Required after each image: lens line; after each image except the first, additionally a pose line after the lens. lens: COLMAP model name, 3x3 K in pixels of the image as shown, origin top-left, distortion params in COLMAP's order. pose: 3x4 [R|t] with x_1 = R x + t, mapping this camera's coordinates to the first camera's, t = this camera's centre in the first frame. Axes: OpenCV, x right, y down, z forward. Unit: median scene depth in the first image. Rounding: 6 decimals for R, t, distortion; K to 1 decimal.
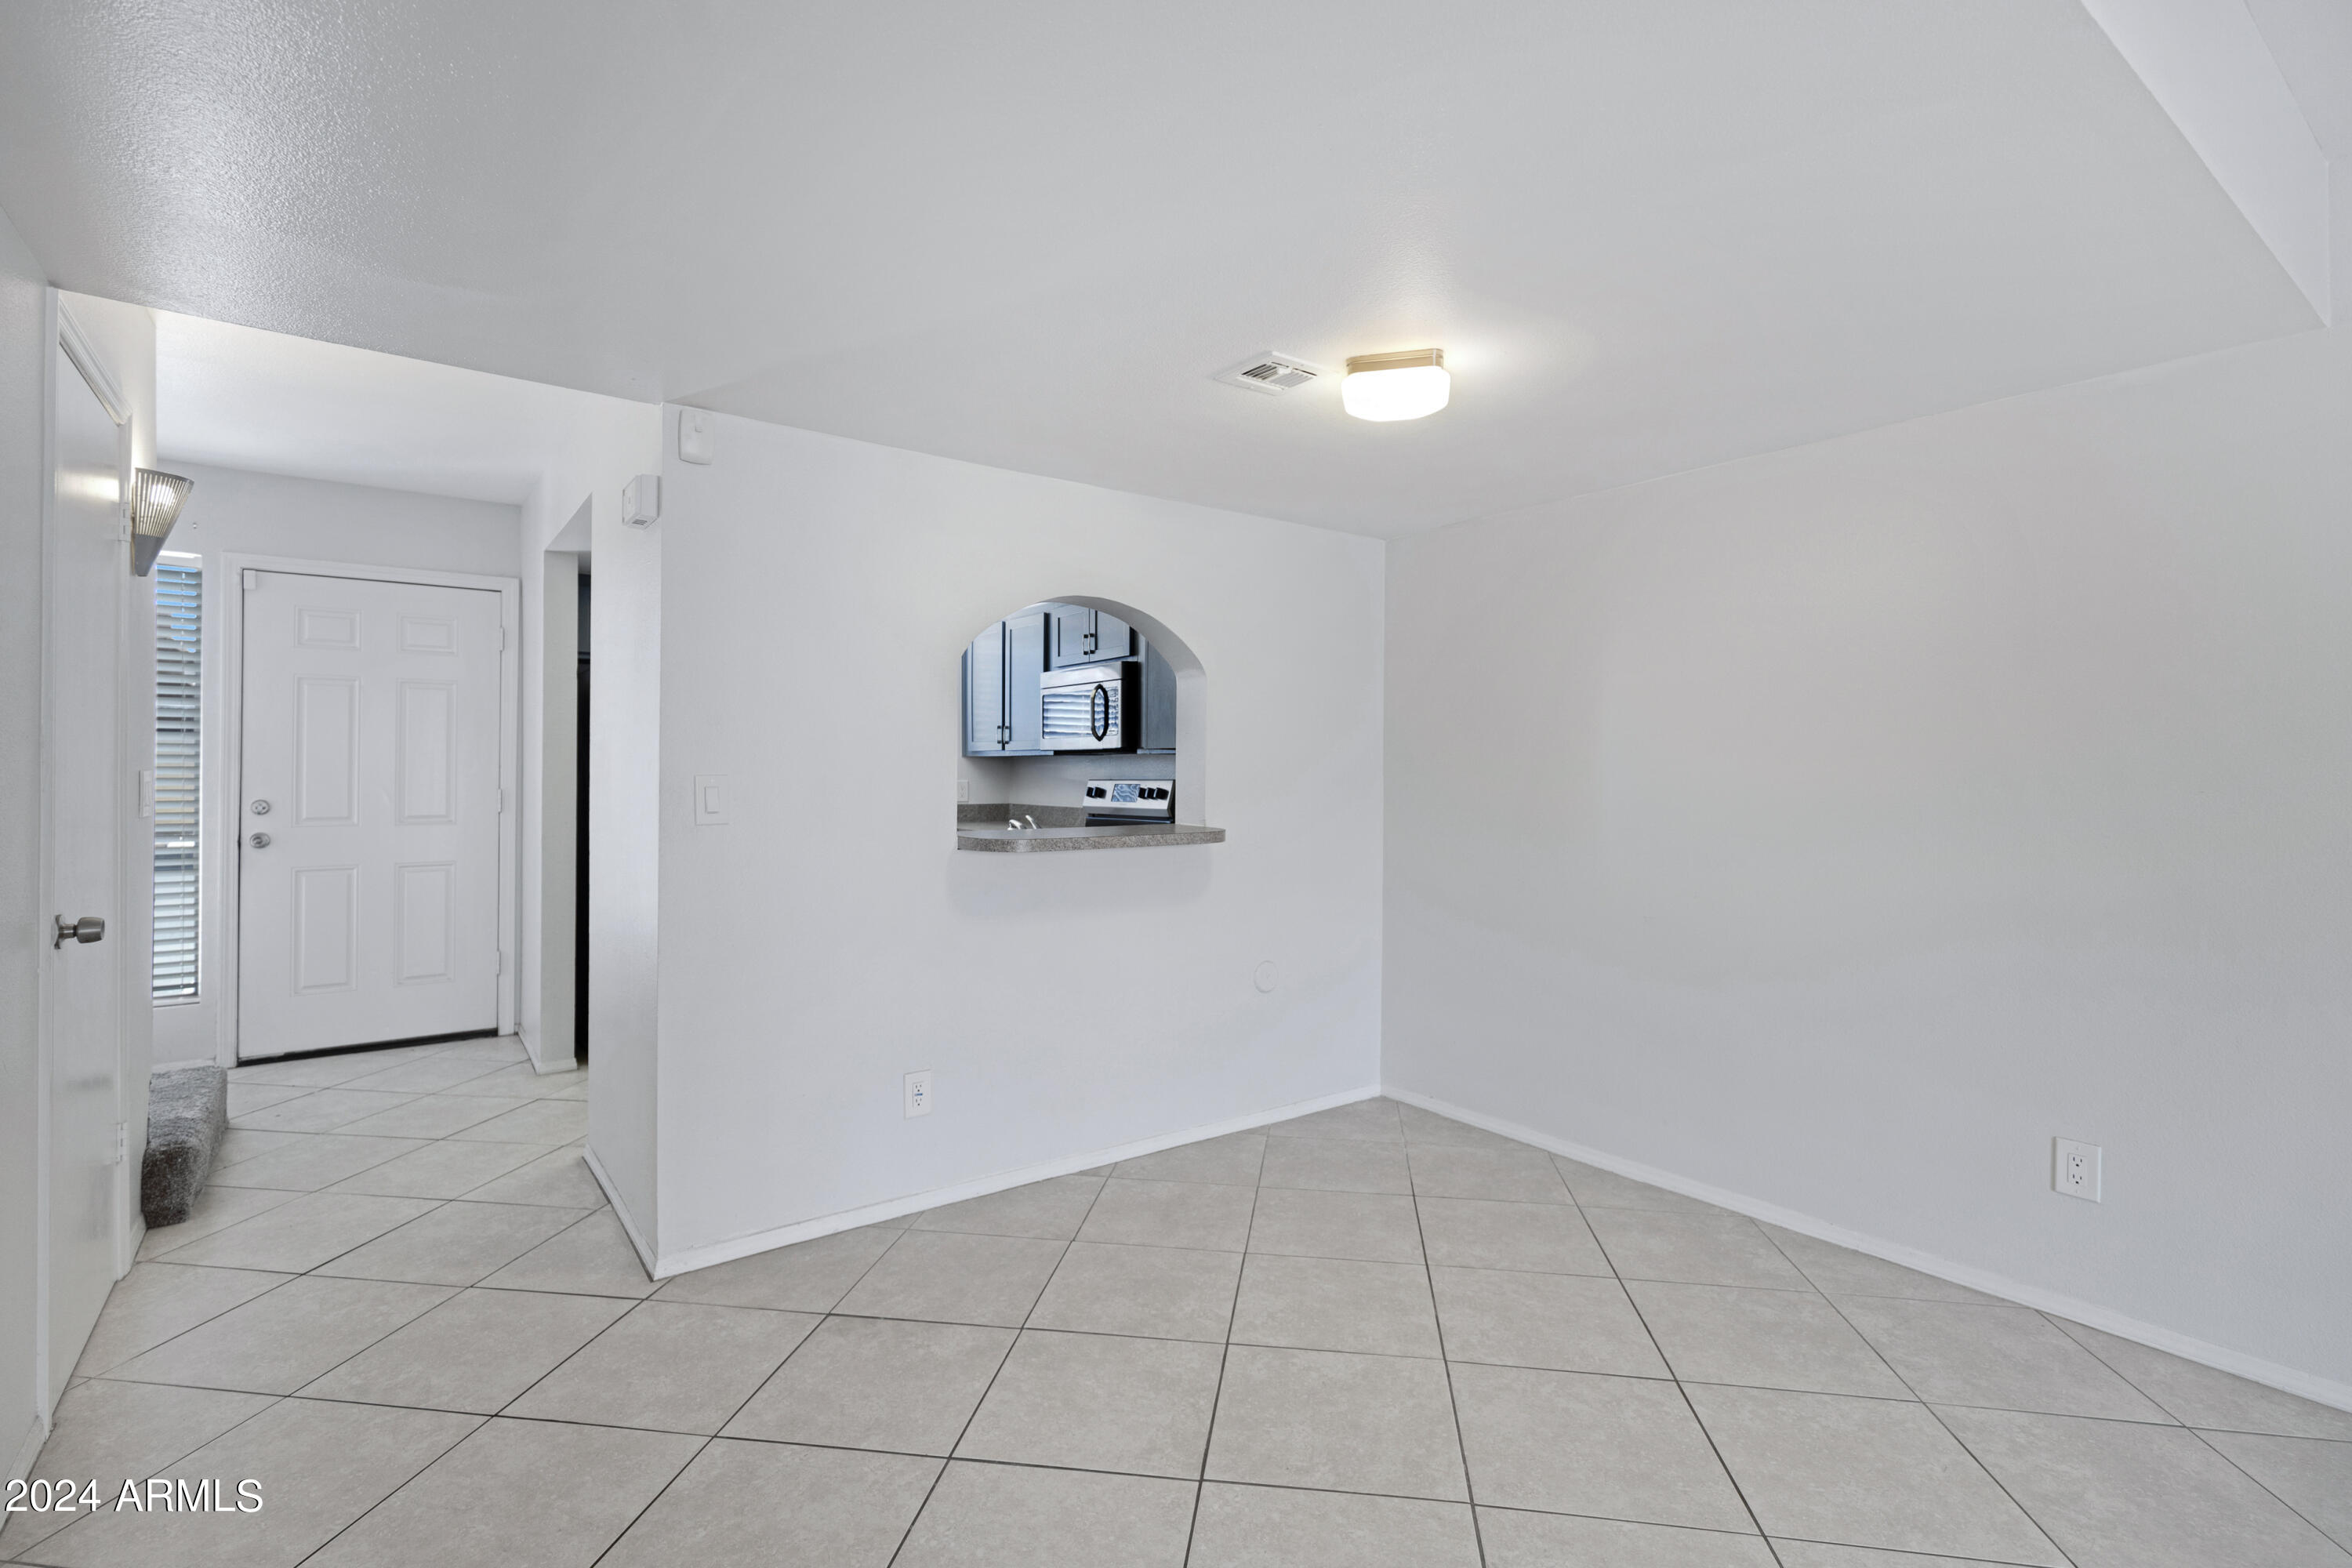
lens RADIAL K [[1065.9, 0, 1163.0], [0, 1065.9, 782.9], [0, 0, 1]] dist [-0.001048, -0.000860]
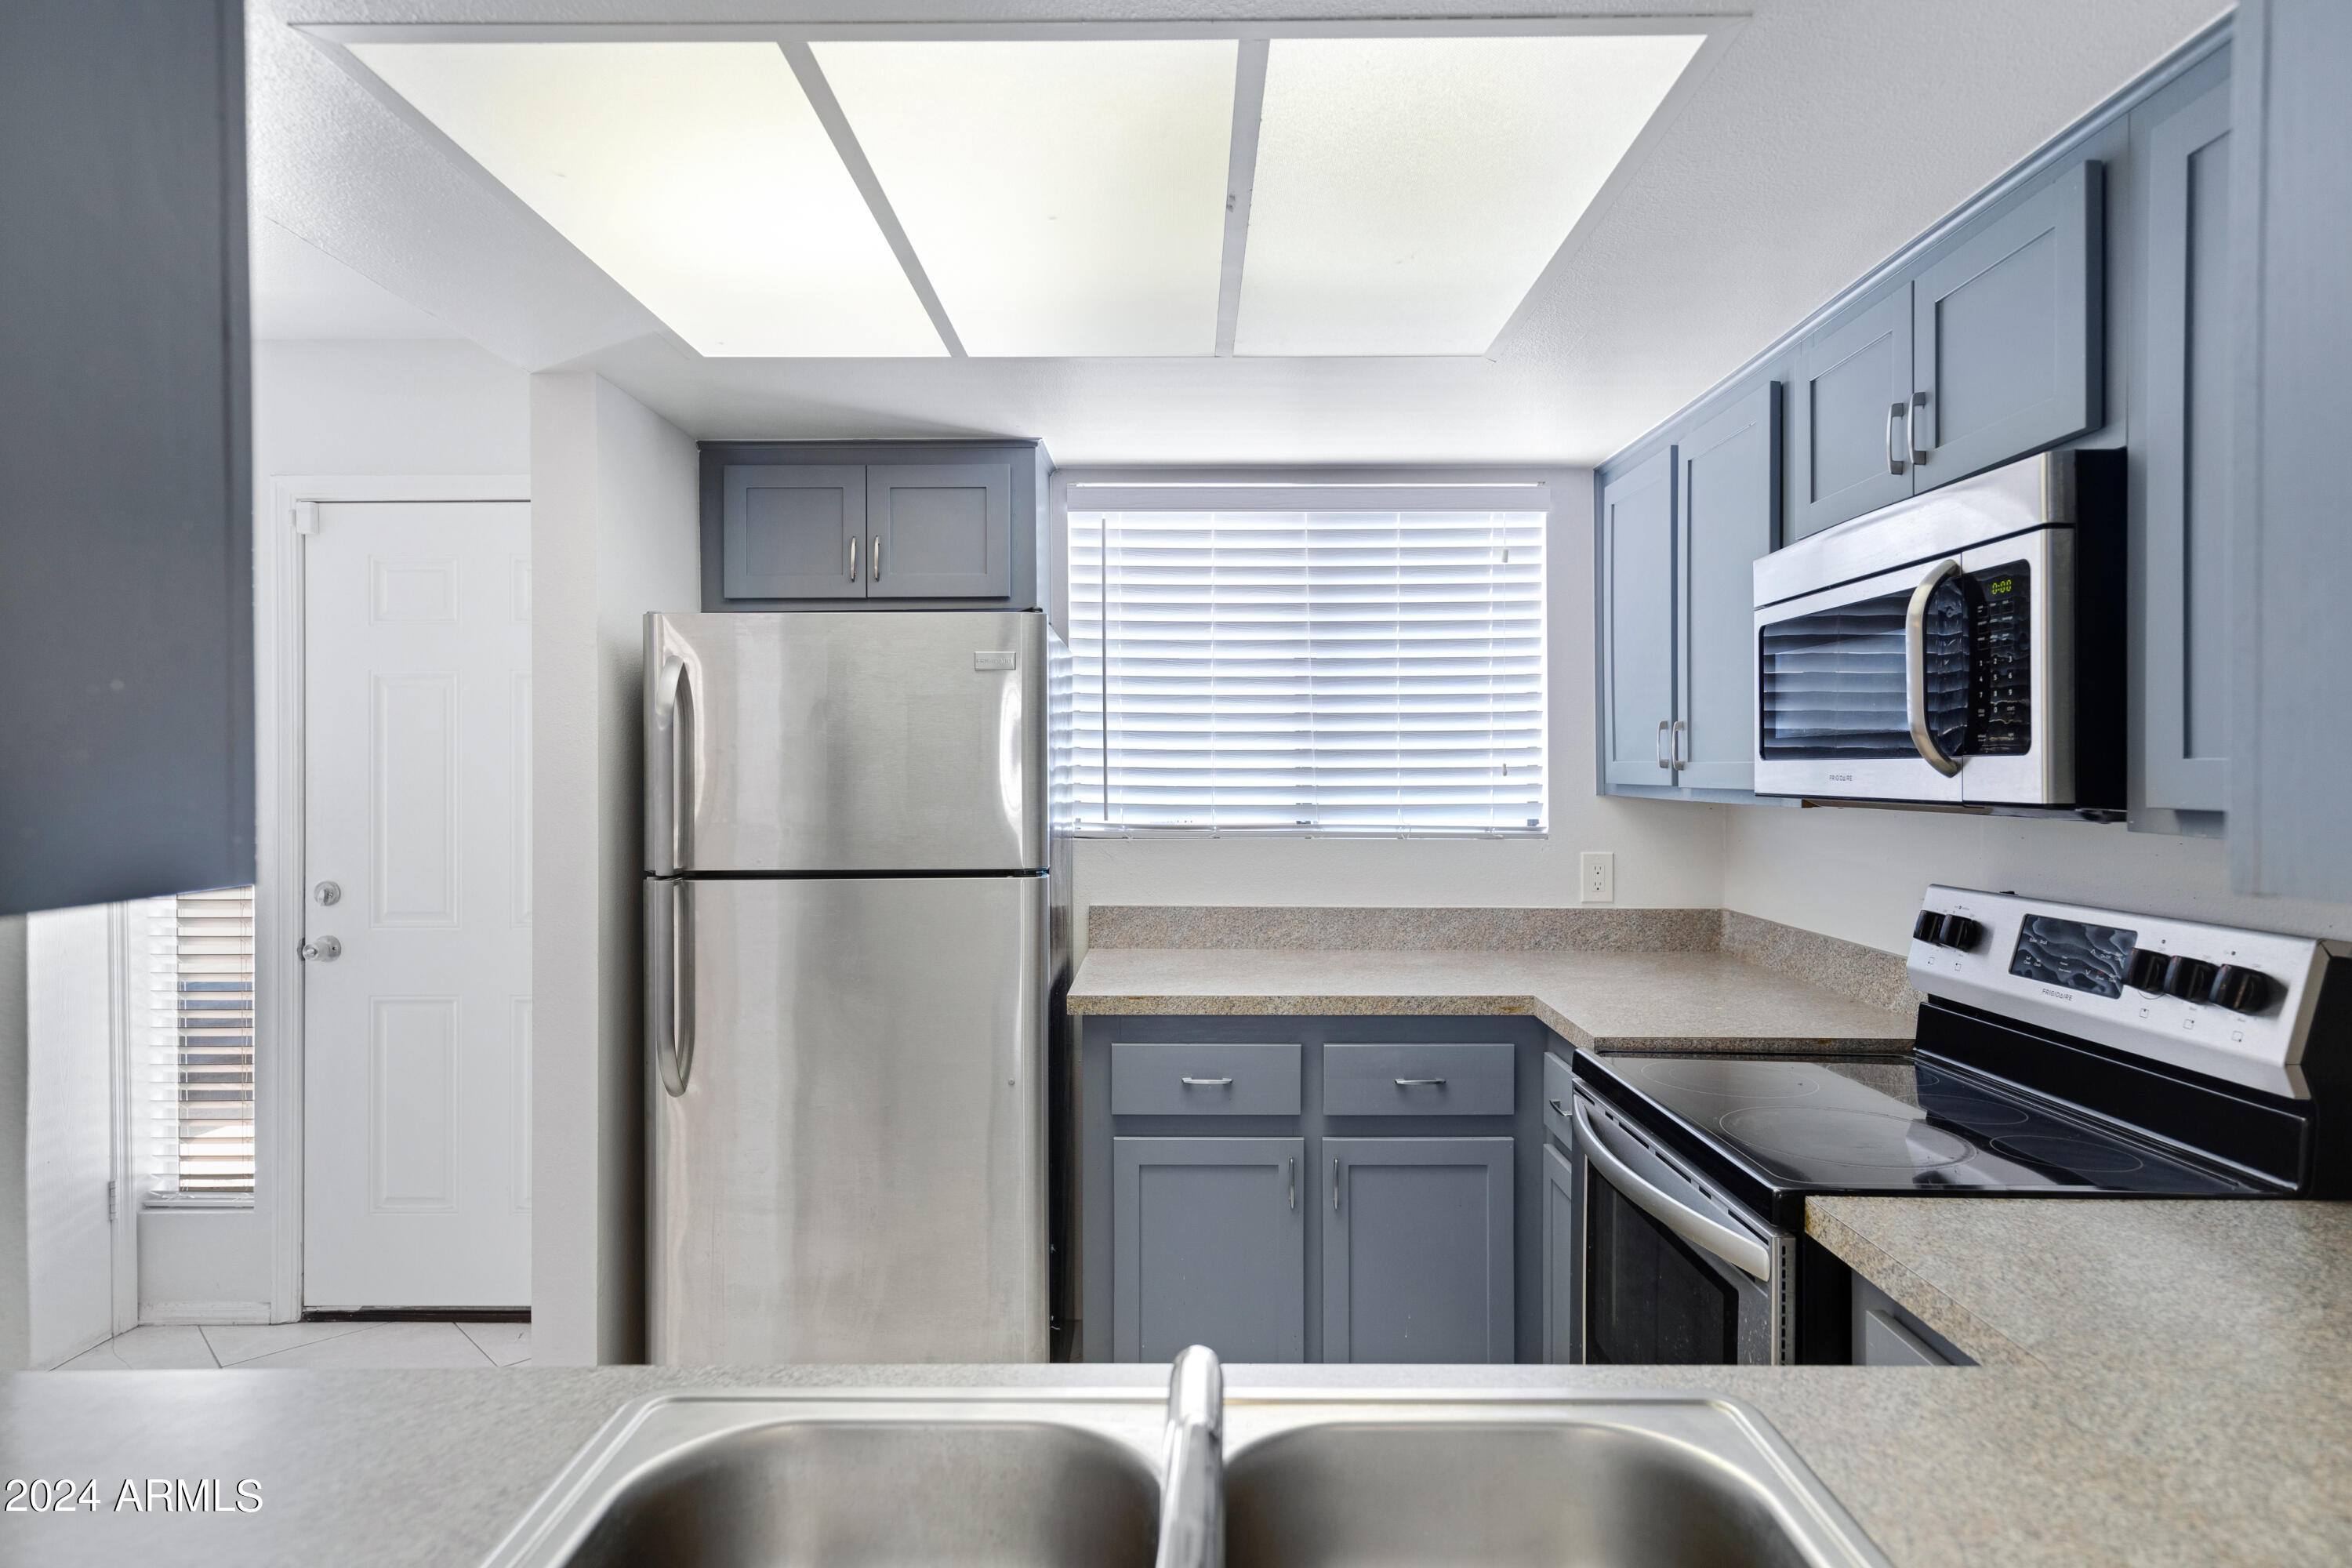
lens RADIAL K [[1314.2, 0, 1180.1], [0, 1314.2, 769.4], [0, 0, 1]] dist [0.004844, 0.000068]
pose [[0.807886, -0.006418, -0.589304, -0.020379], [-0.003172, 0.999879, -0.015239, -0.033631], [0.589330, 0.014180, 0.807768, 0.610395]]
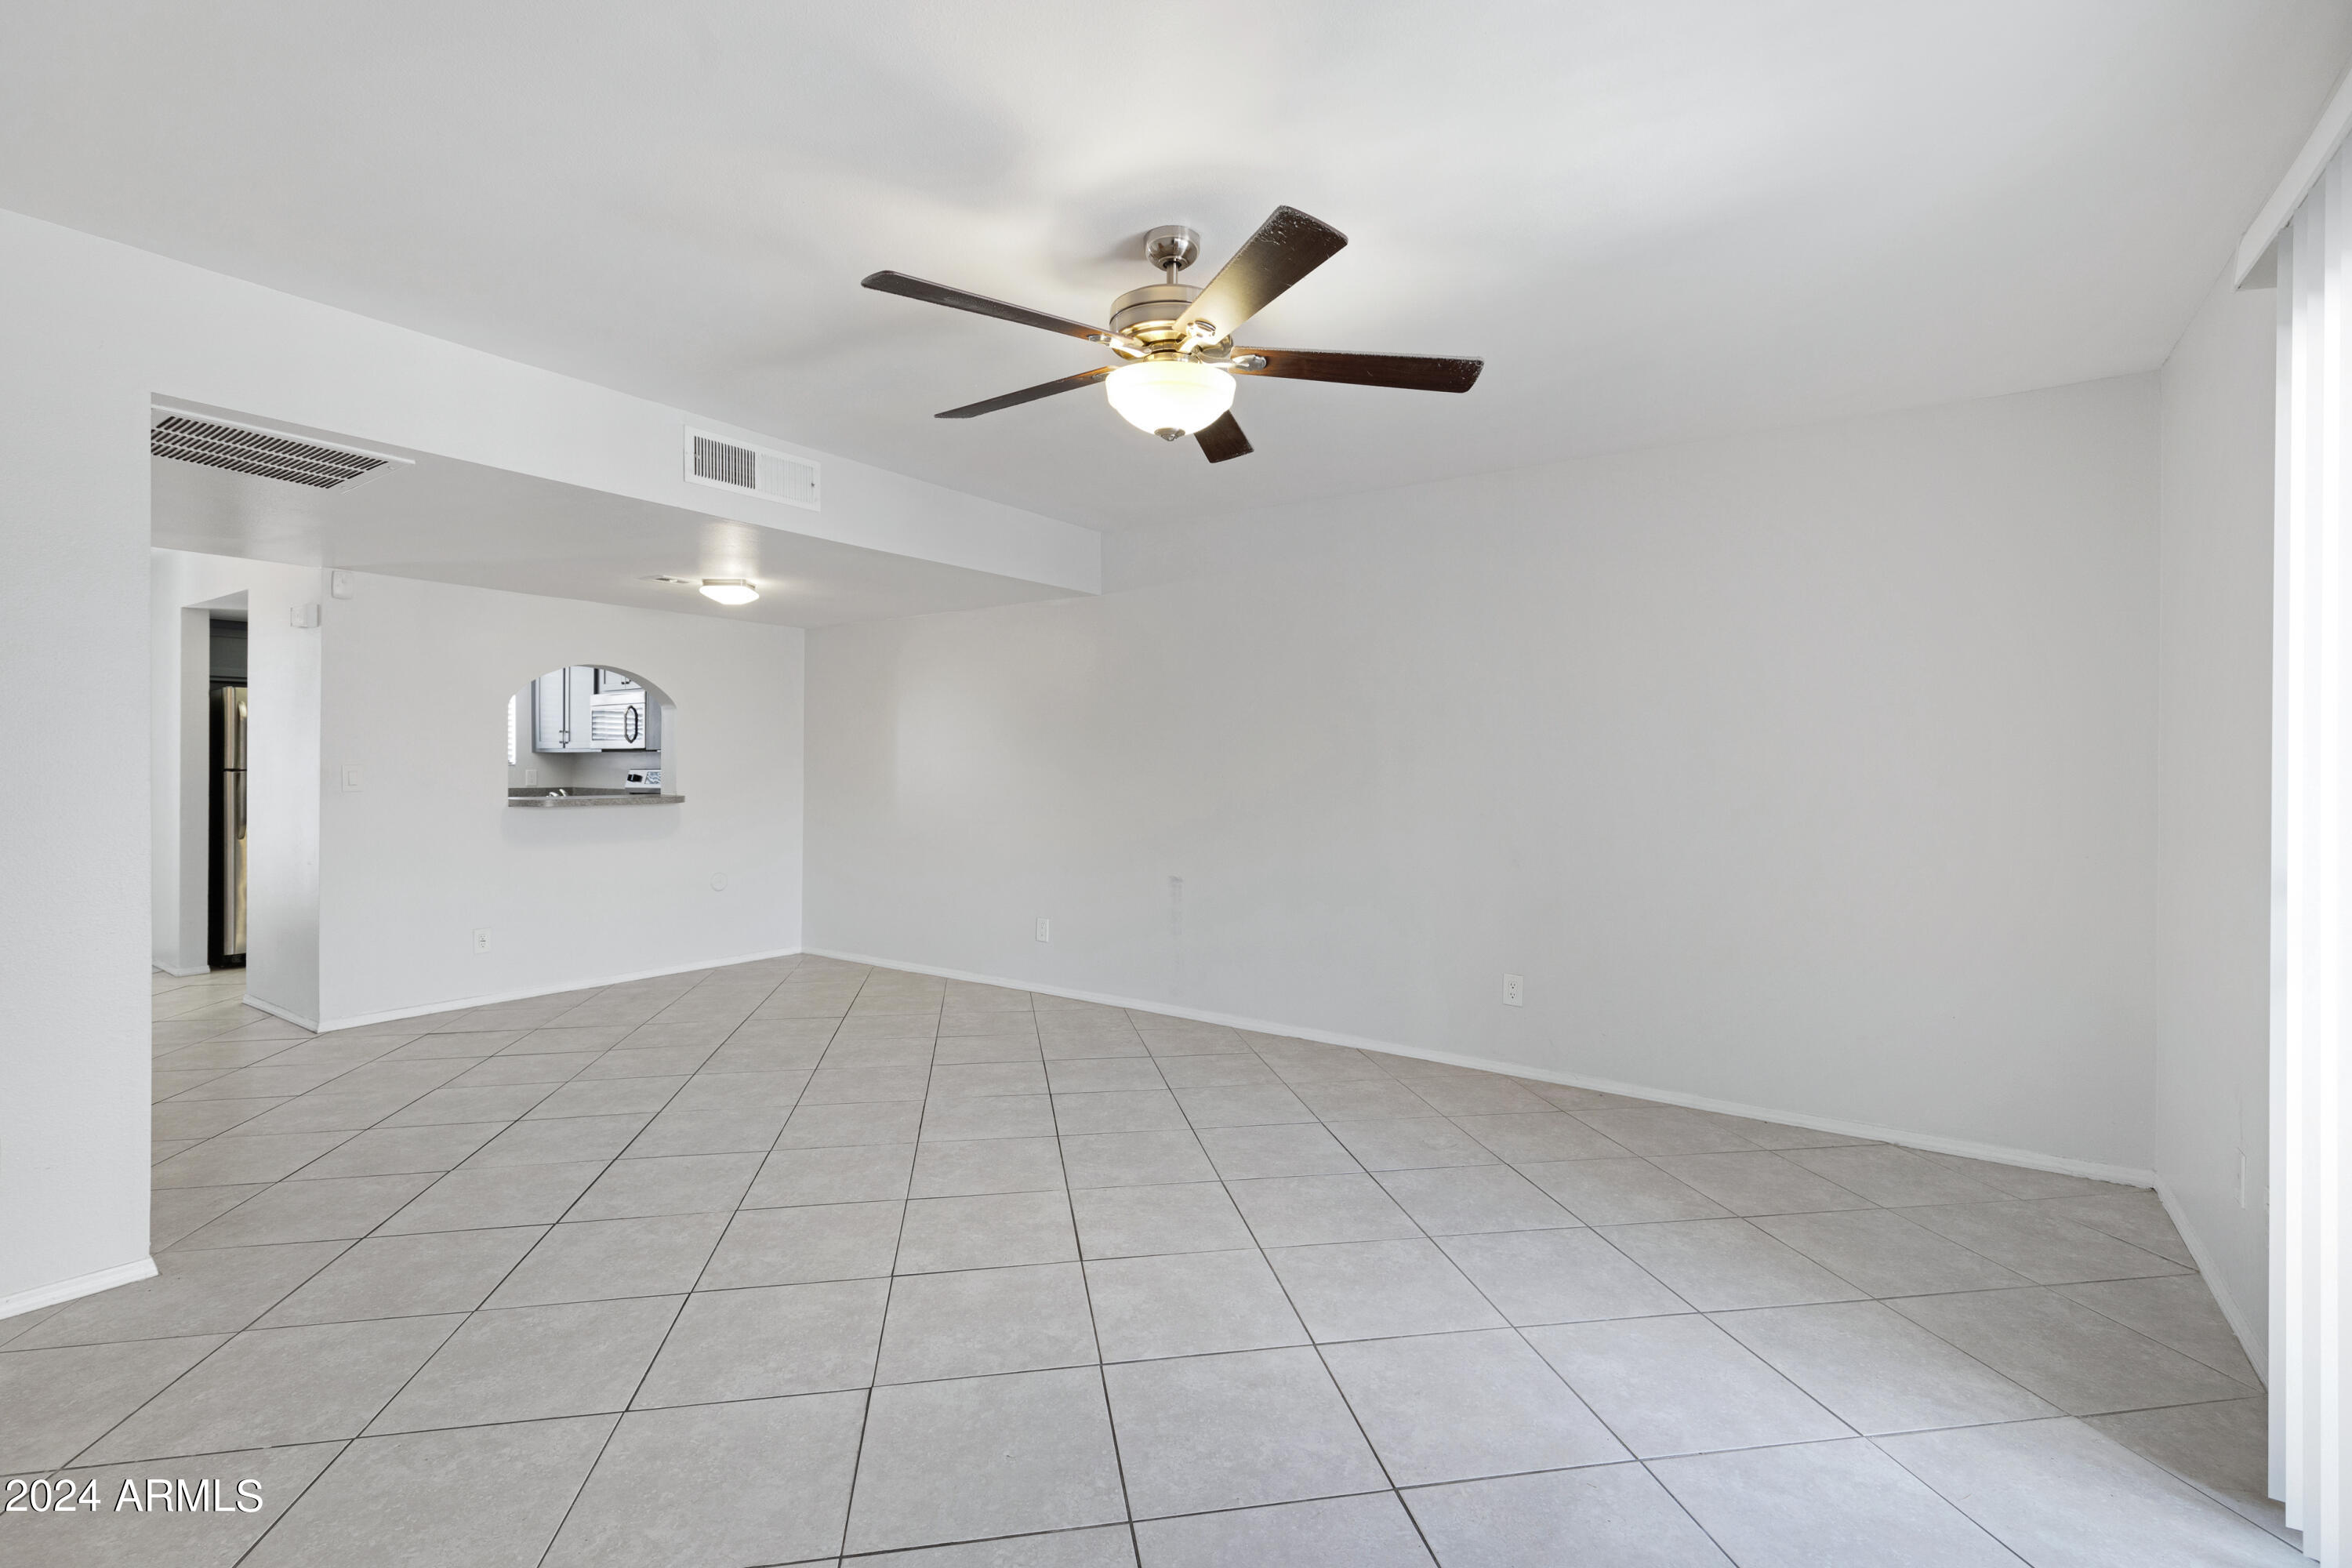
lens RADIAL K [[1065.9, 0, 1200.3], [0, 1065.9, 773.1], [0, 0, 1]] dist [-0.001048, -0.000860]
pose [[0.940809, -0.002056, 0.338931, 0.185211], [0.002724, 0.999995, -0.001497, 0.007323], [-0.338926, 0.002332, 0.940810, -0.681895]]
